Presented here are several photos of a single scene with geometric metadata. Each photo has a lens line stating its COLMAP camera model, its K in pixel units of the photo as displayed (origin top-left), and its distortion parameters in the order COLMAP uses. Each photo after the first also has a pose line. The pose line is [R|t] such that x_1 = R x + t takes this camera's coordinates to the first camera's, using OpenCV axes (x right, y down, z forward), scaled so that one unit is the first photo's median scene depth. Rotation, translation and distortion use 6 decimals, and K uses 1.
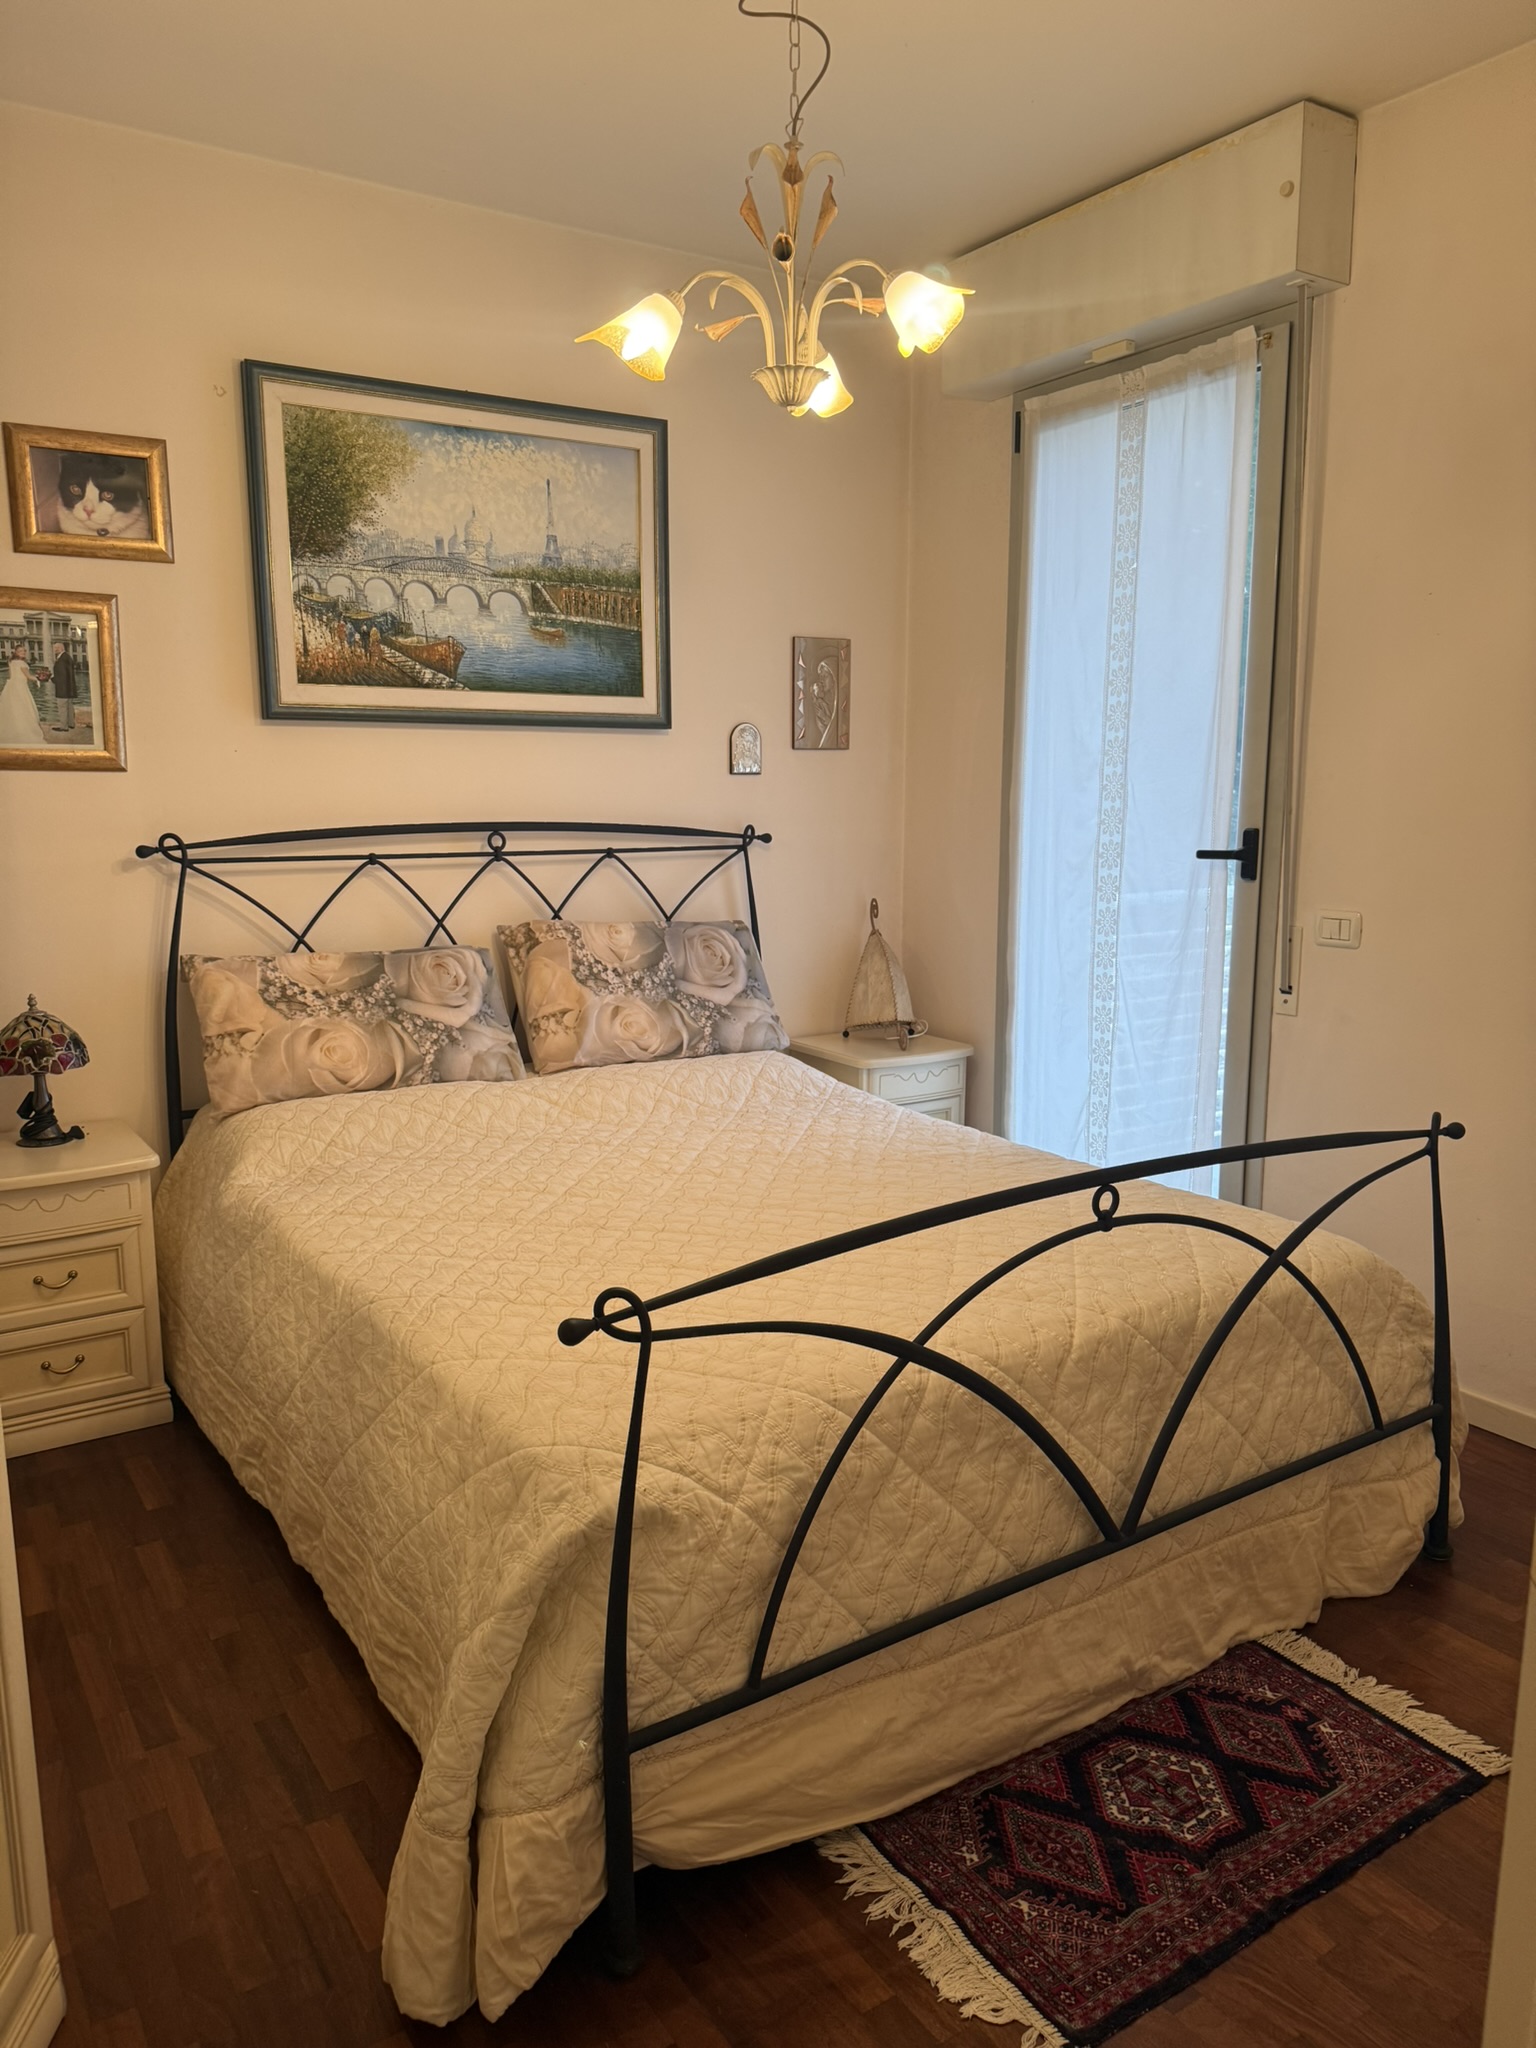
lens RADIAL K [[1459.1, 0, 749.0], [0, 1459.1, 1037.0], [0, 0, 1]] dist [0.143287, -0.215679]
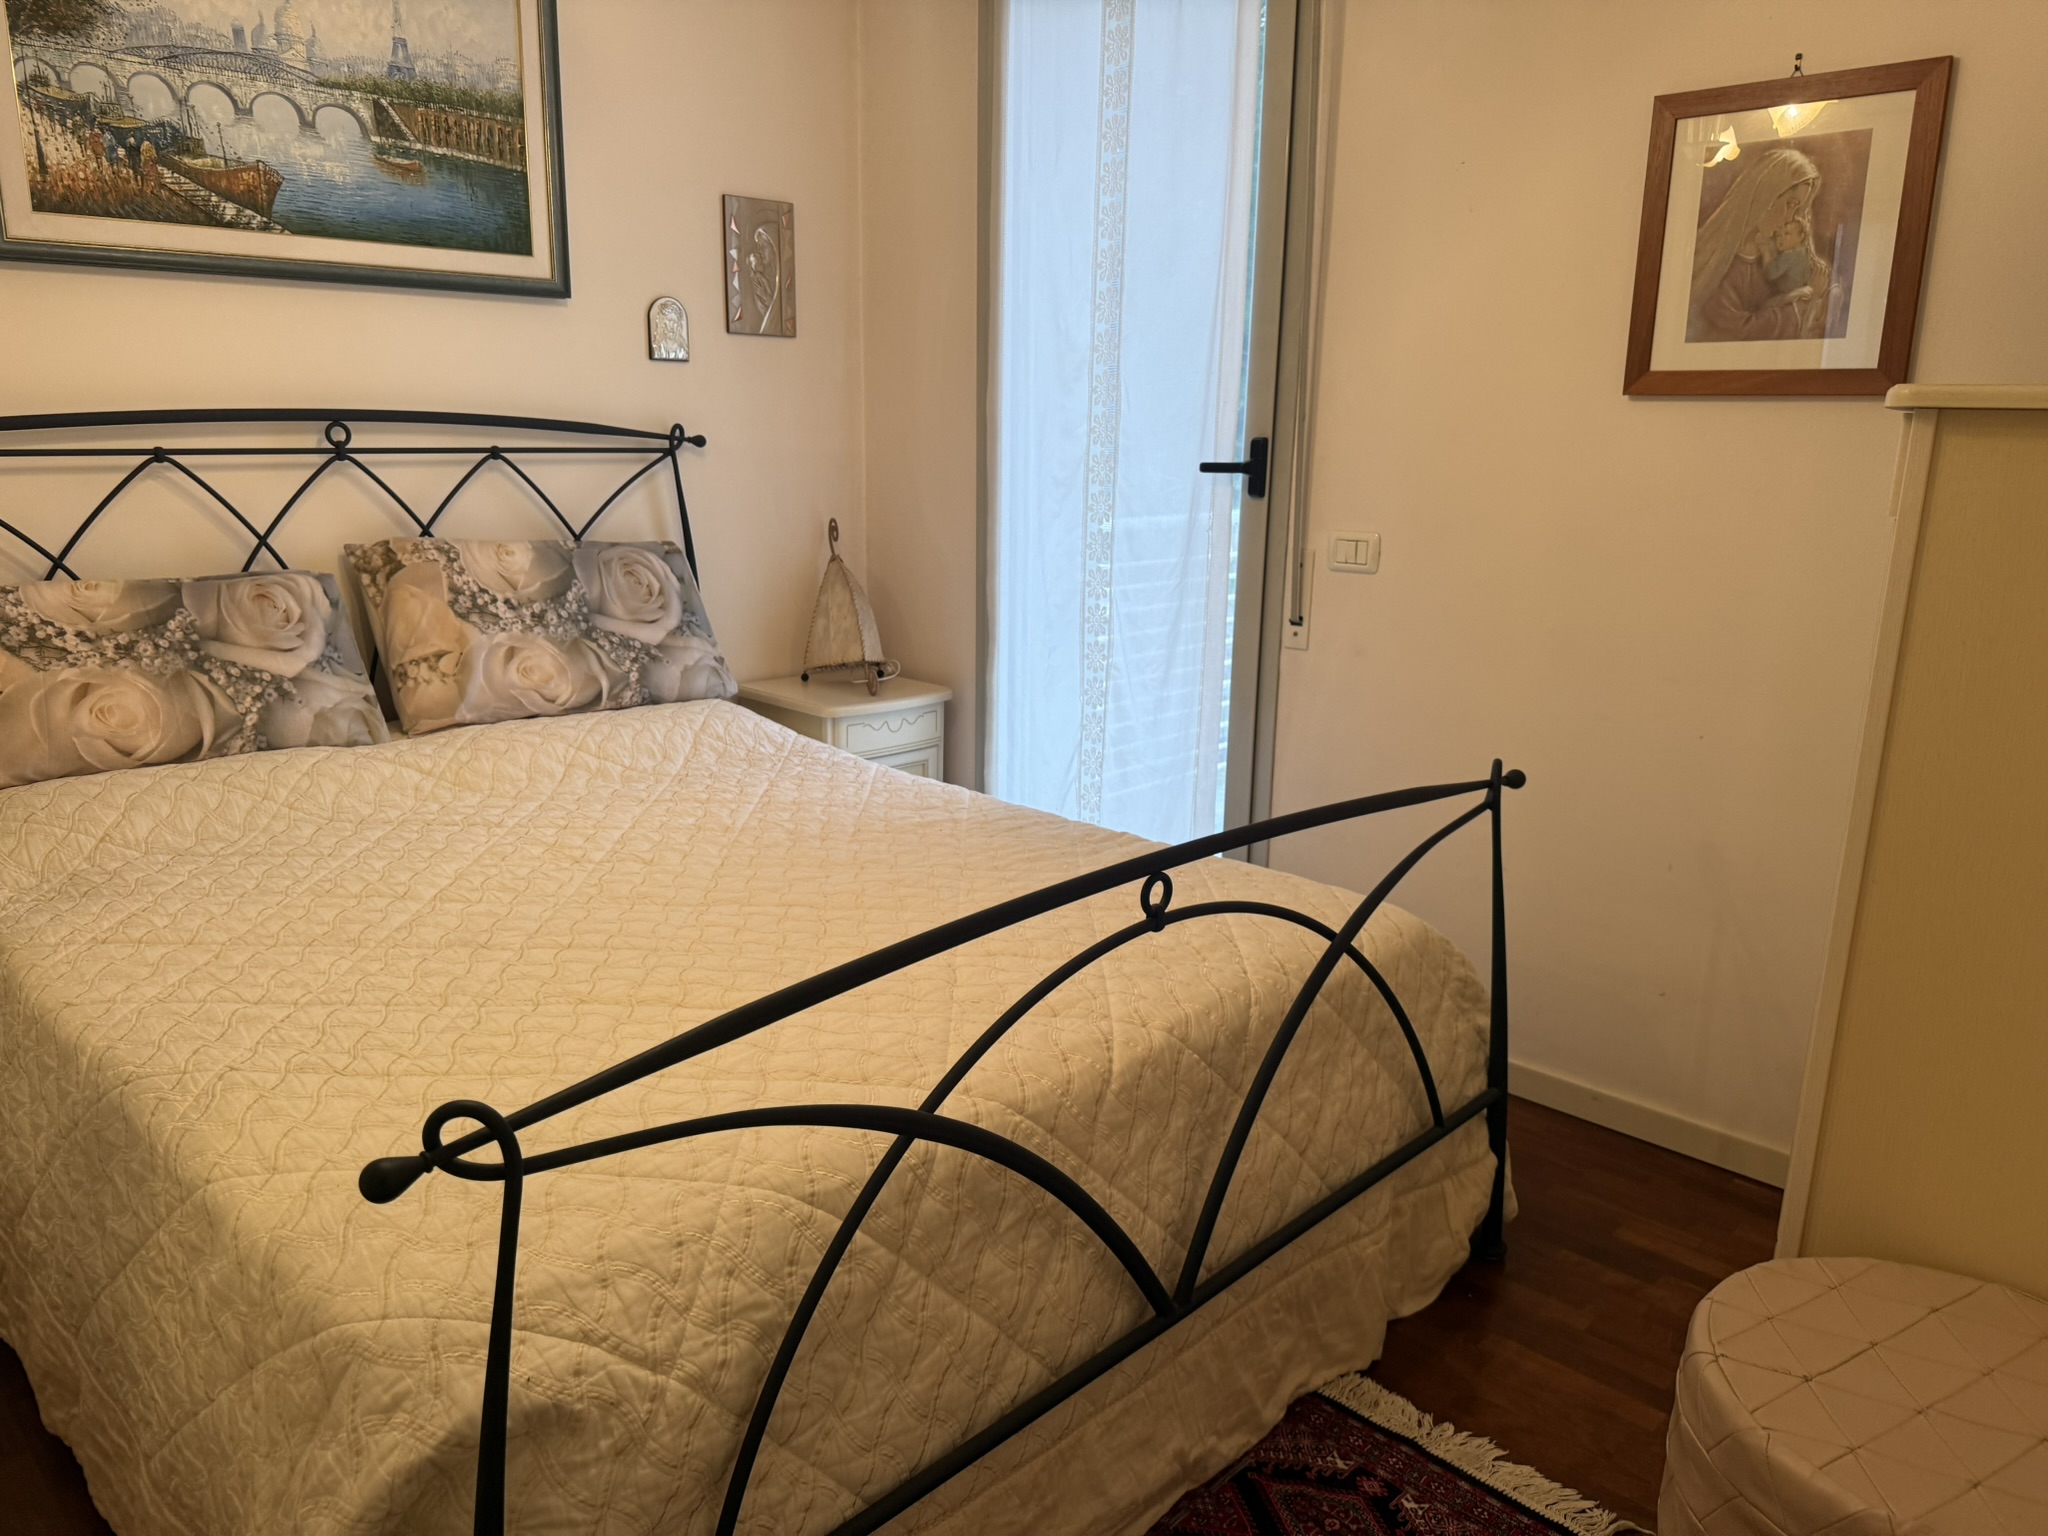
lens RADIAL K [[1469.2, 0, 1042.4], [0, 1469.2, 766.5], [0, 0, 1]] dist [0.050431, -0.072678]
pose [[0.973112, -0.031206, 0.228208, 0.007571], [0.016739, 0.997741, 0.065058, -0.005460], [-0.229722, -0.059489, 0.971436, 0.217363]]
